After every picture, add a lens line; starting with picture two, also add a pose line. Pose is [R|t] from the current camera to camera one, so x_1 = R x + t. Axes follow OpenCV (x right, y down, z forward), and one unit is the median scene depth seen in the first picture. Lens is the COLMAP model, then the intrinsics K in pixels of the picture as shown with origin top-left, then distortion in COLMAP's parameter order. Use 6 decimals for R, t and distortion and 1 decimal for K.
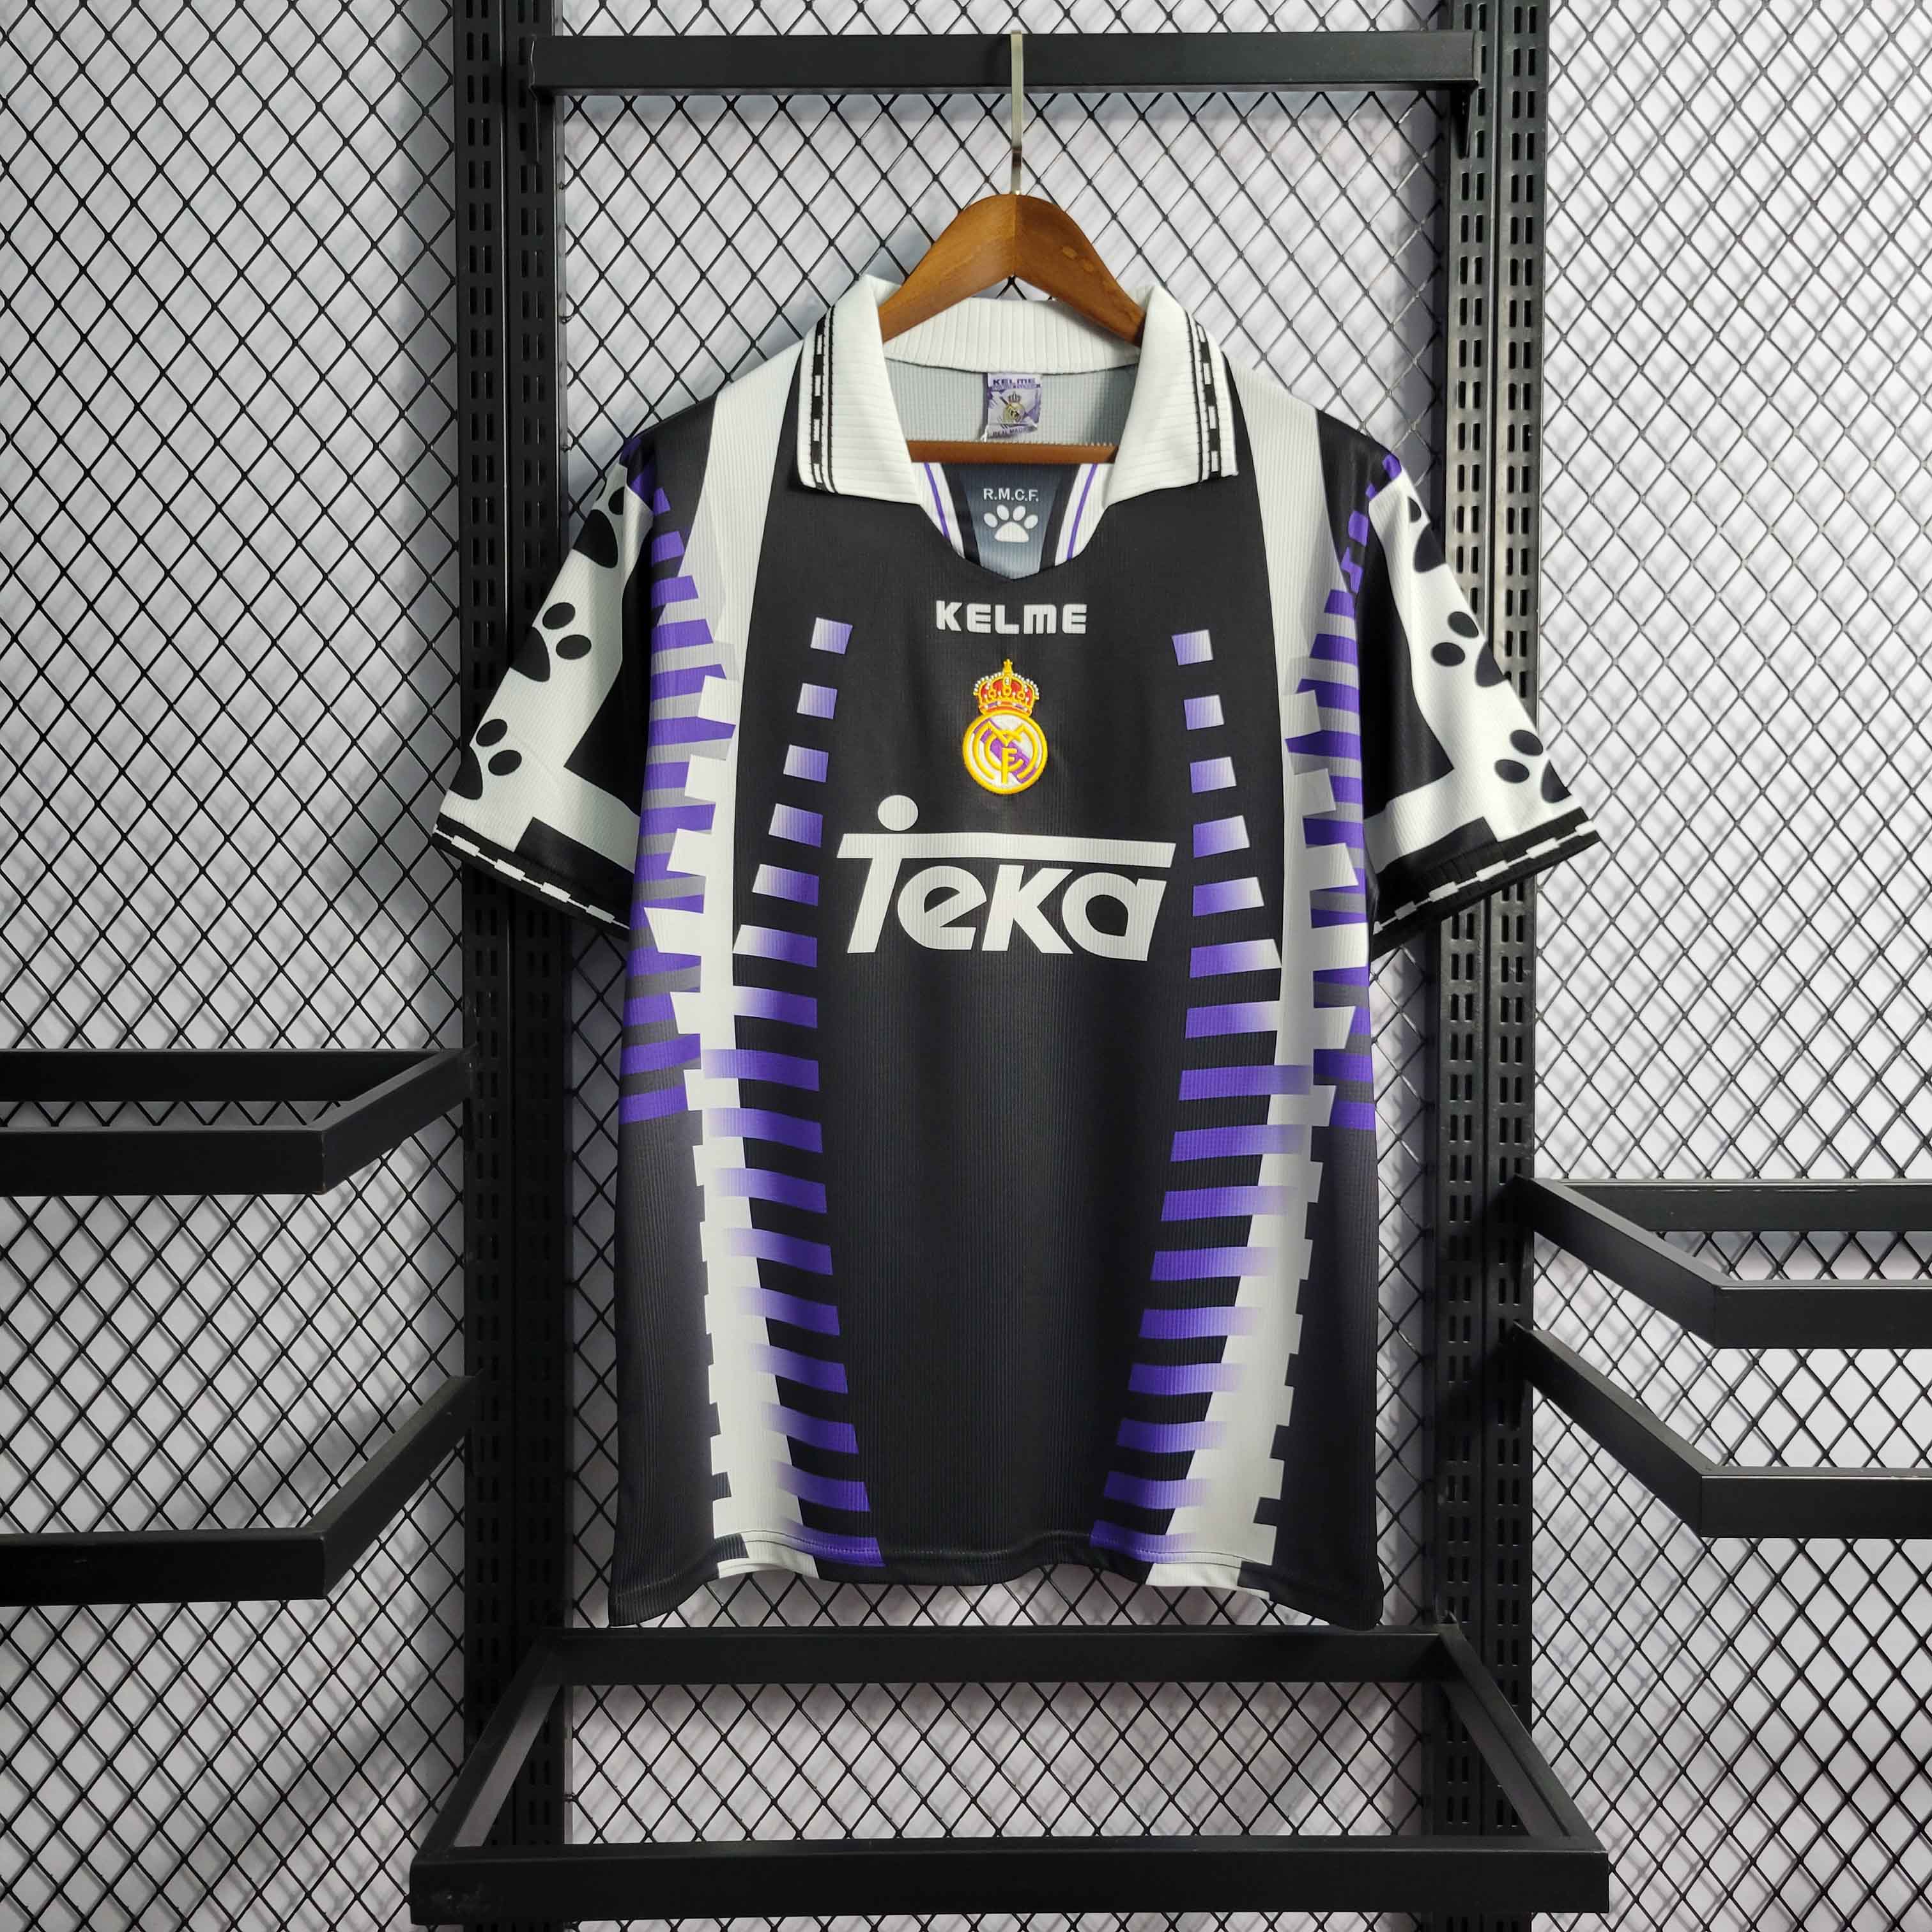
lens RADIAL K [[2042.1, 0, 977.7], [0, 2042.1, 947.9], [0, 0, 1]] dist [-0.013343, 0.000000]
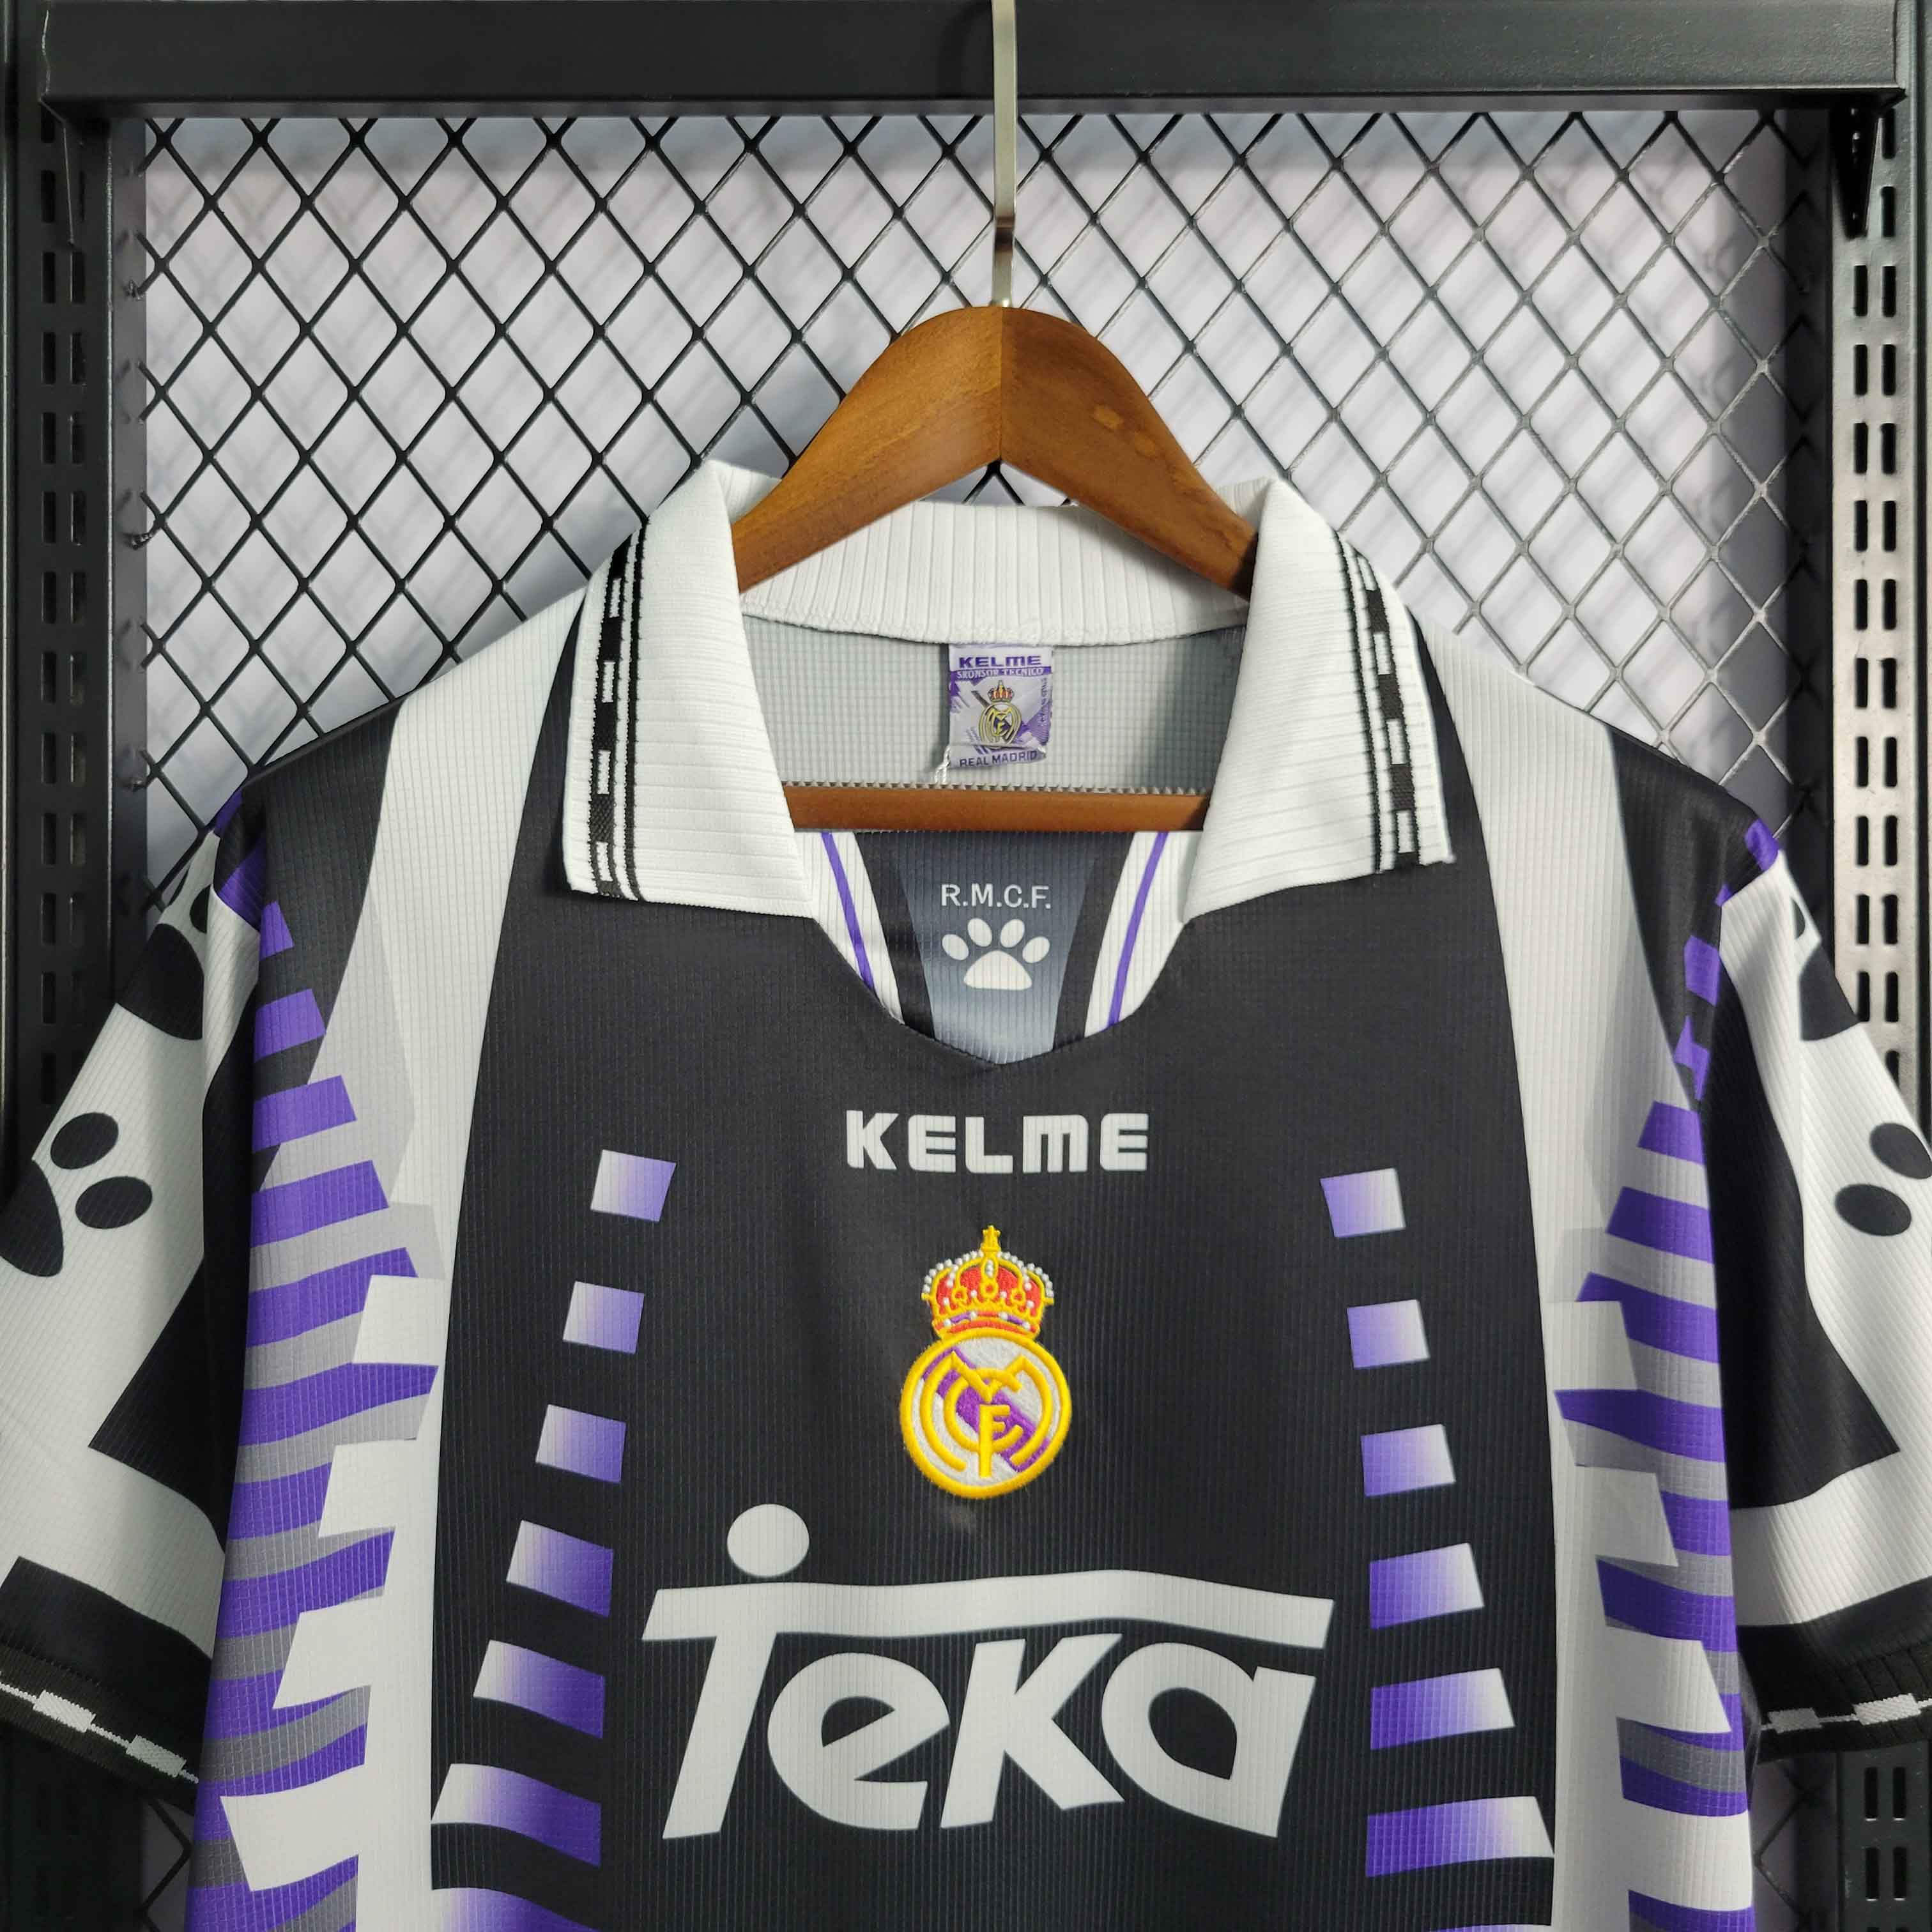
lens RADIAL K [[2705.0, 0, 970.7], [0, 2705.0, 981.9], [0, 0, 1]] dist [-0.025556, 0.000000]
pose [[0.999920, -0.002861, 0.012344, 0.001937], [0.003926, 0.996185, -0.087175, -0.143044], [-0.012047, 0.087216, 0.996117, 0.341486]]
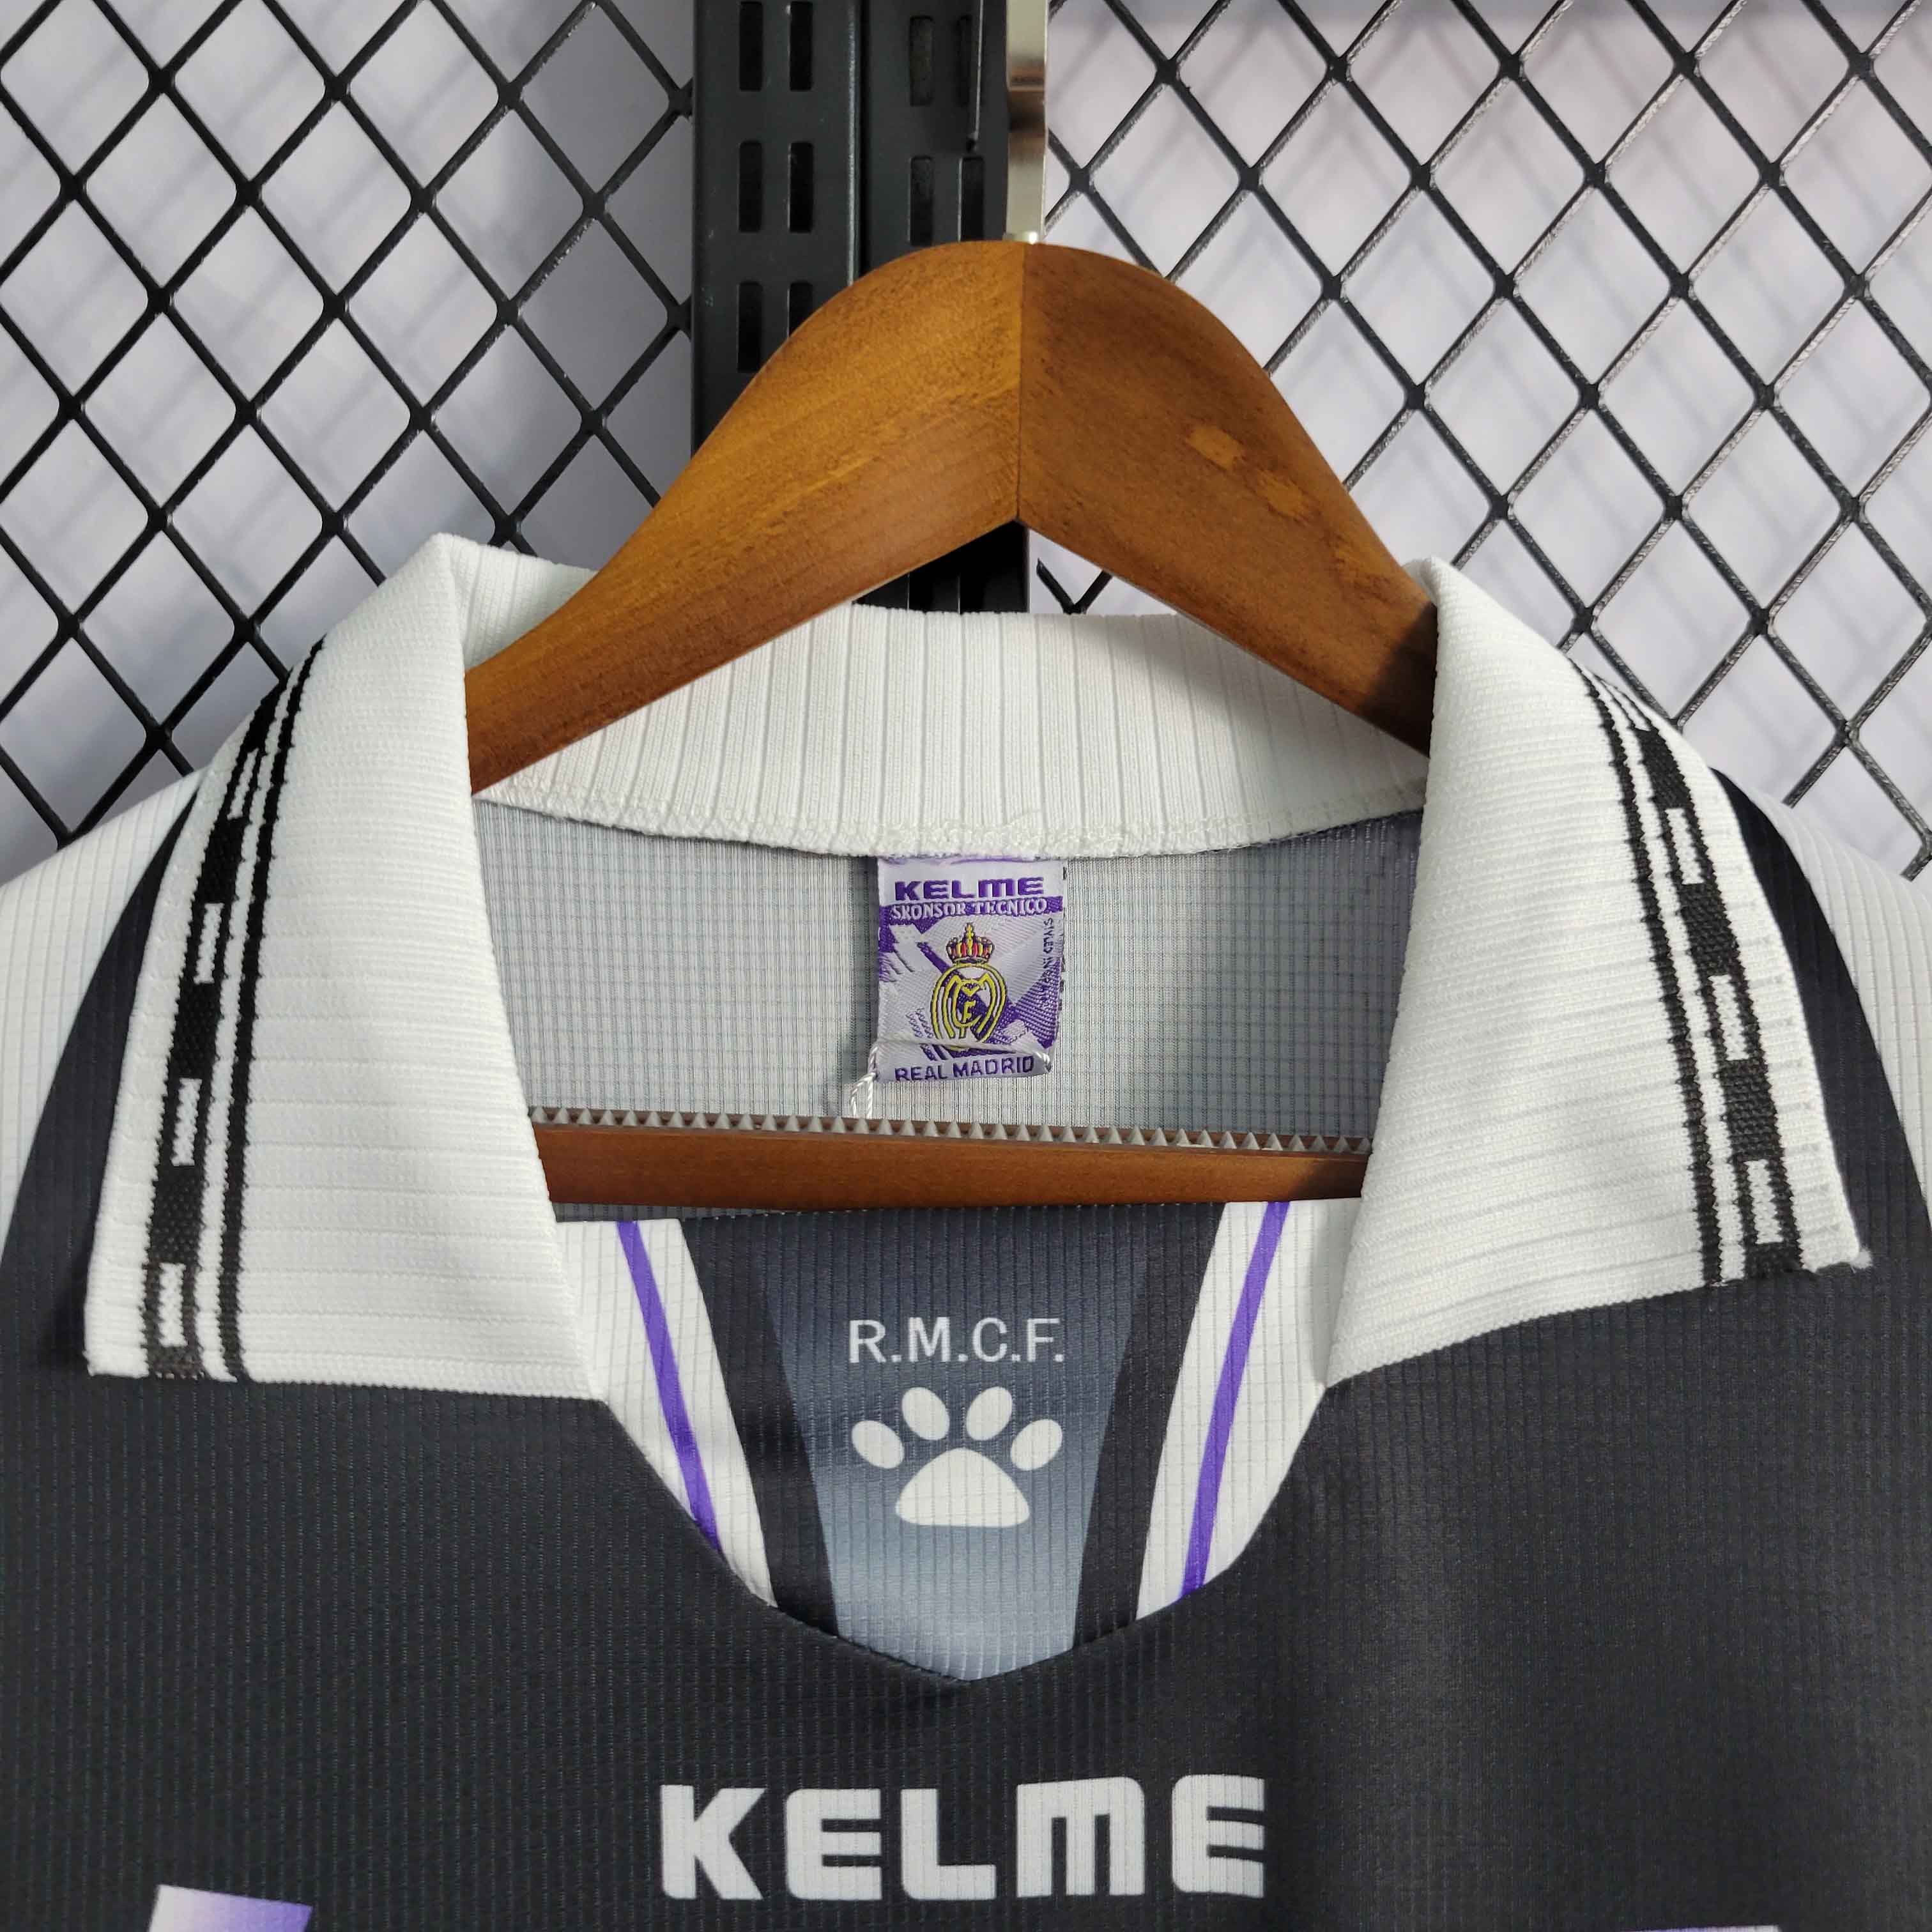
lens RADIAL K [[2042.1, 0, 968.4], [0, 2042.1, 980.0], [0, 0, 1]] dist [-0.013343, 0.000000]
pose [[0.997713, -0.024387, -0.063039, 0.035089], [0.015798, 0.990948, -0.133311, -0.232220], [0.065720, 0.132010, 0.989067, 0.738666]]
